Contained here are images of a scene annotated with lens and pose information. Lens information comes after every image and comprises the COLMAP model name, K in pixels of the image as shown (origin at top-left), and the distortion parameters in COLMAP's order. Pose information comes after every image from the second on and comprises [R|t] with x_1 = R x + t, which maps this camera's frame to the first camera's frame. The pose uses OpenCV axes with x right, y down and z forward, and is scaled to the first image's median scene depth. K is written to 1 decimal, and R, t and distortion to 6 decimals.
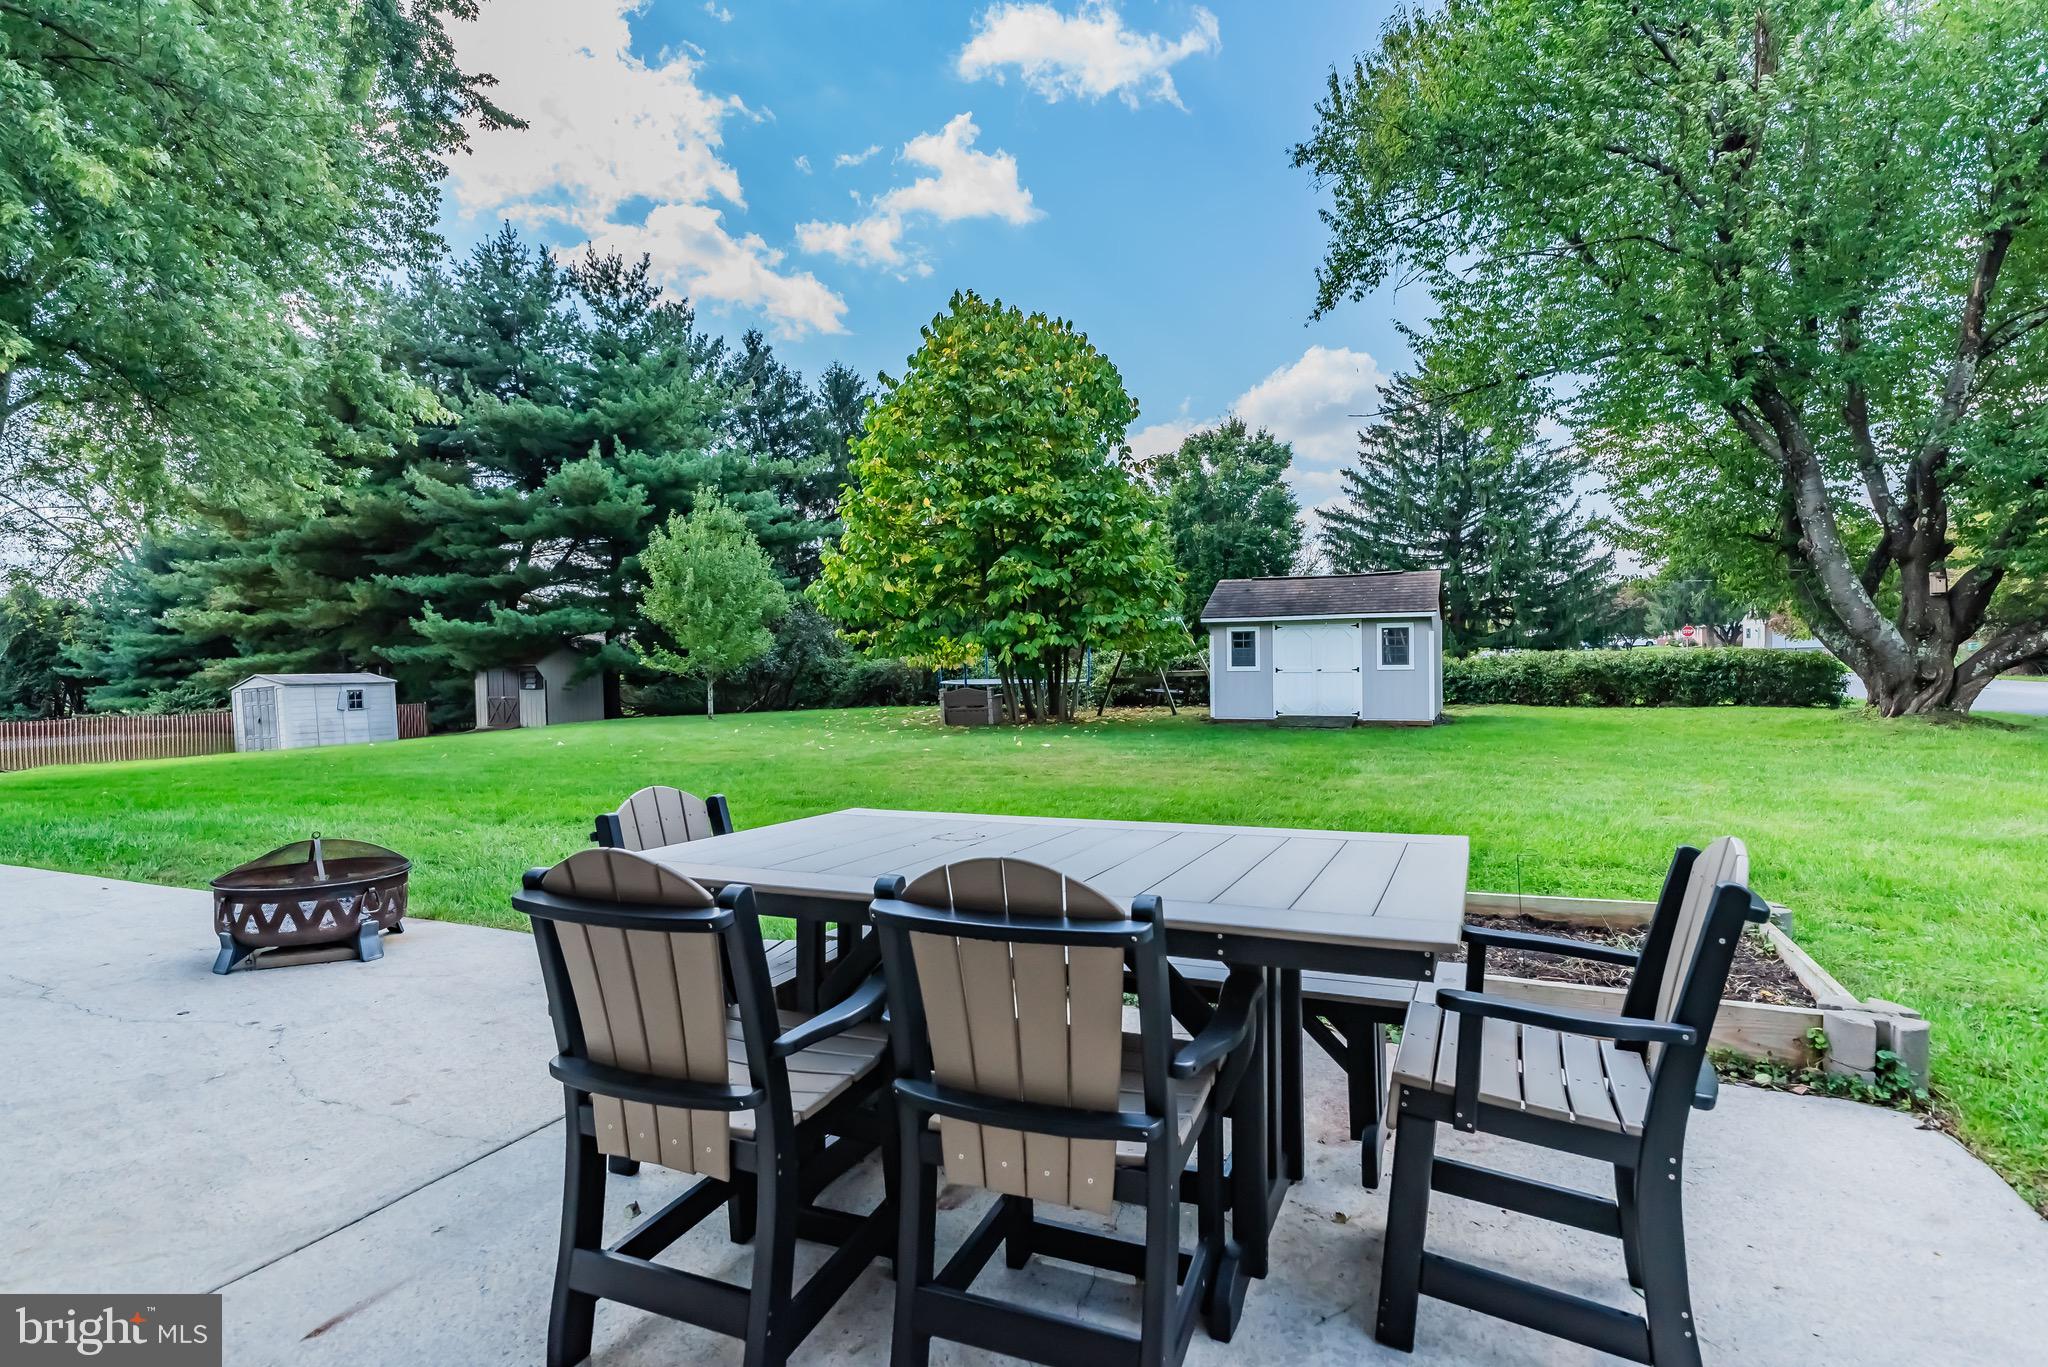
lens RADIAL K [[1020.2, 0, 1023.4], [0, 1020.2, 669.8], [0, 0, 1]] dist [0.001187, -0.000658]
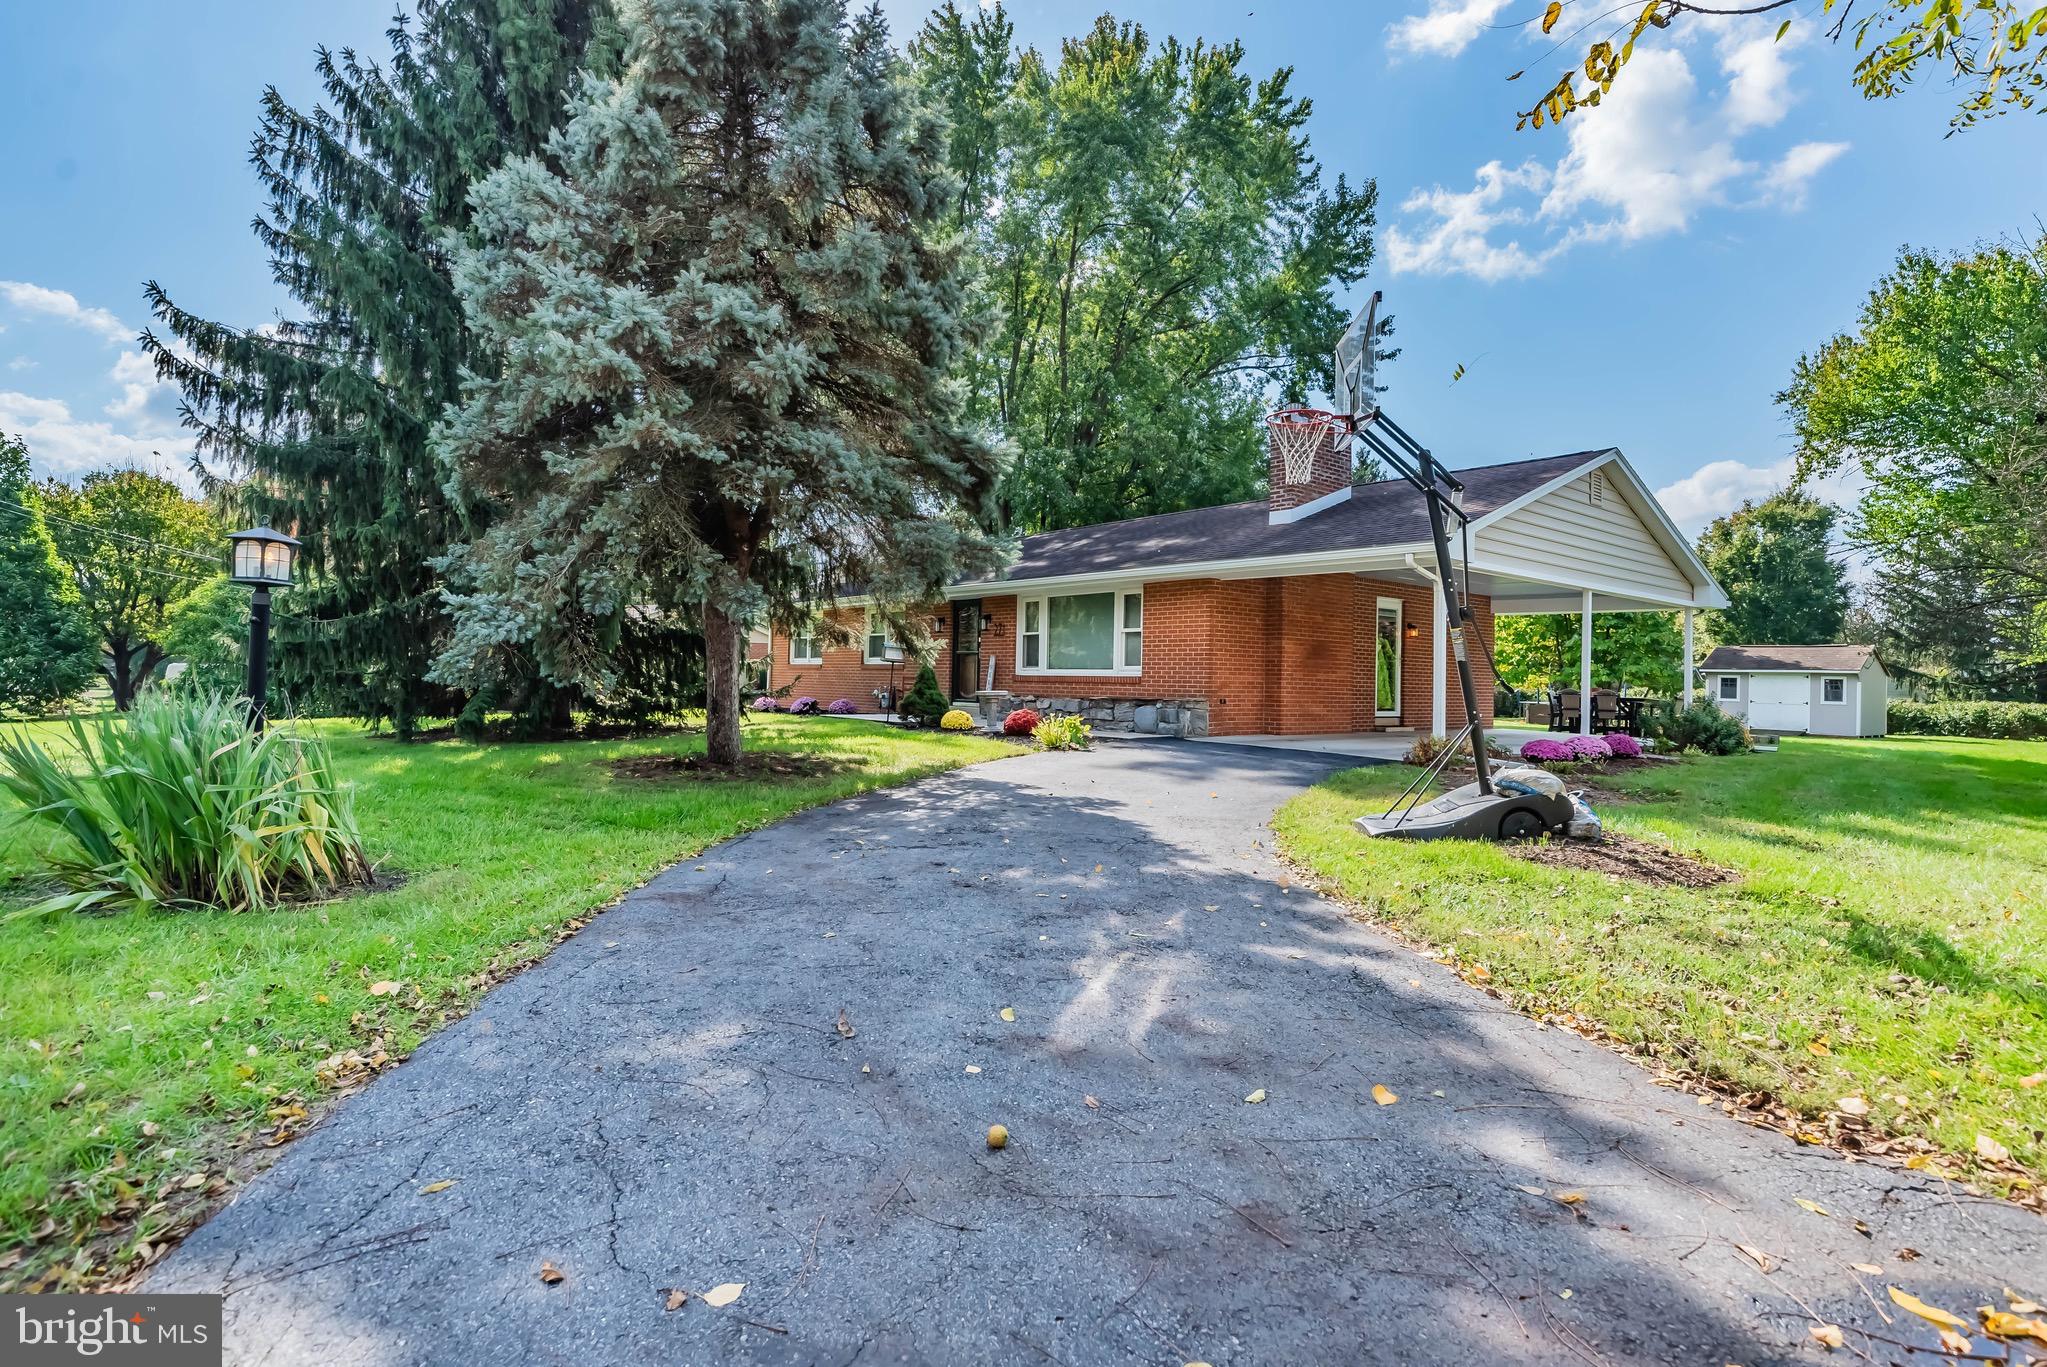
lens RADIAL K [[1019.7, 0, 1035.1], [0, 1019.7, 678.6], [0, 0, 1]] dist [0.001187, -0.000658]
pose [[0.897666, 0.038408, -0.439000, -0.070908], [-0.049714, 0.998661, -0.014282, 0.041709], [0.437864, 0.034645, 0.898374, -0.966225]]
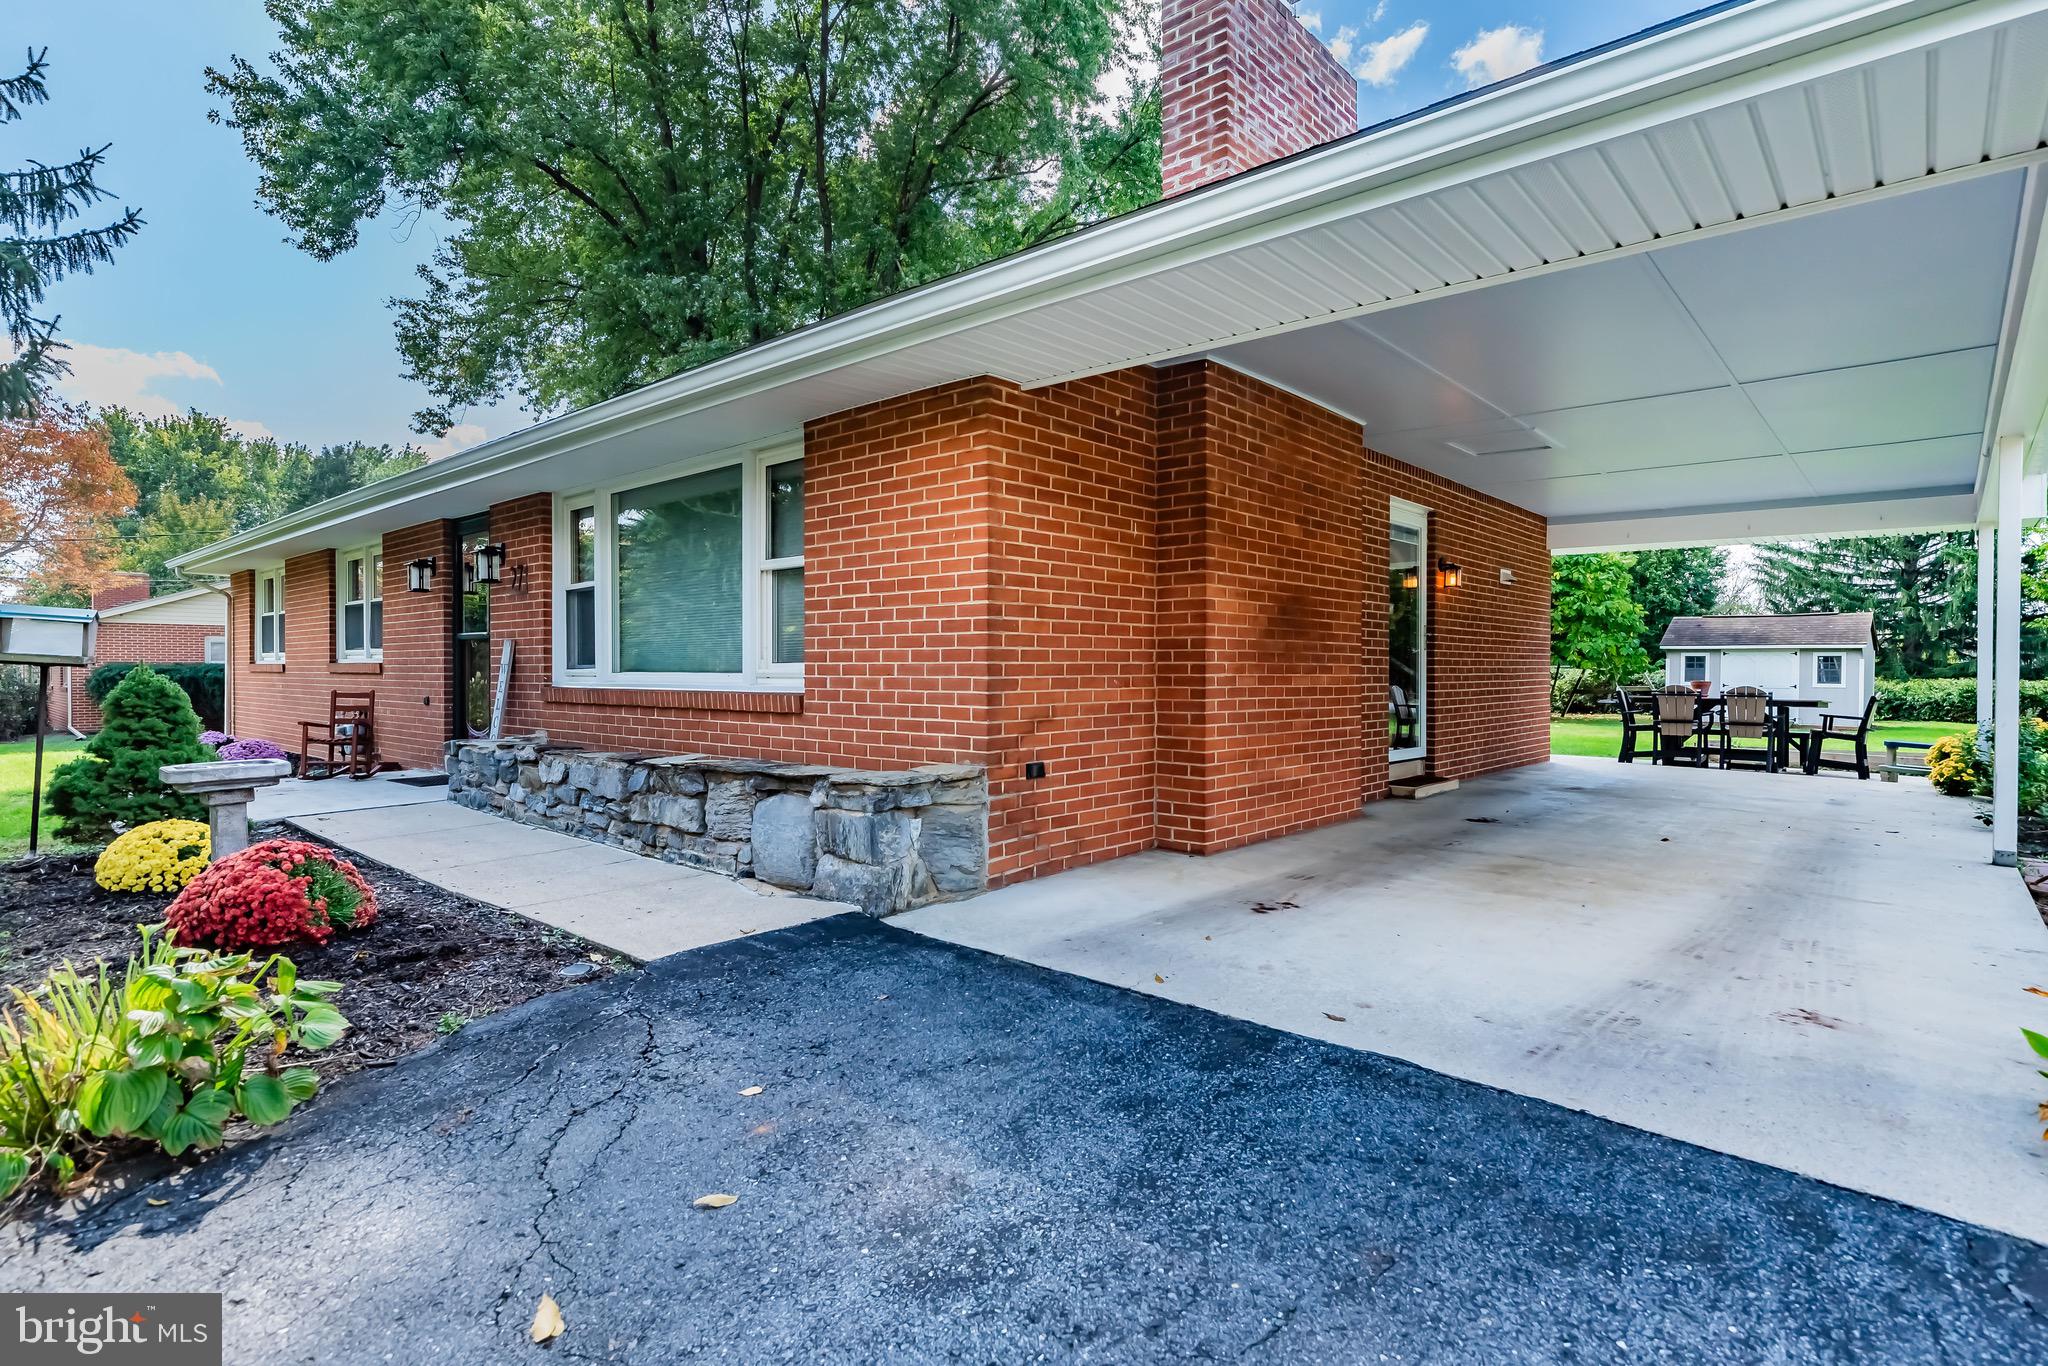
lens RADIAL K [[1020.2, 0, 1033.2], [0, 1020.2, 680.0], [0, 0, 1]] dist [0.001187, -0.000658]
pose [[0.948887, 0.027208, -0.314442, -0.182343], [-0.029862, 0.999547, -0.003625, 0.023318], [0.314202, 0.012829, 0.949270, -0.532913]]
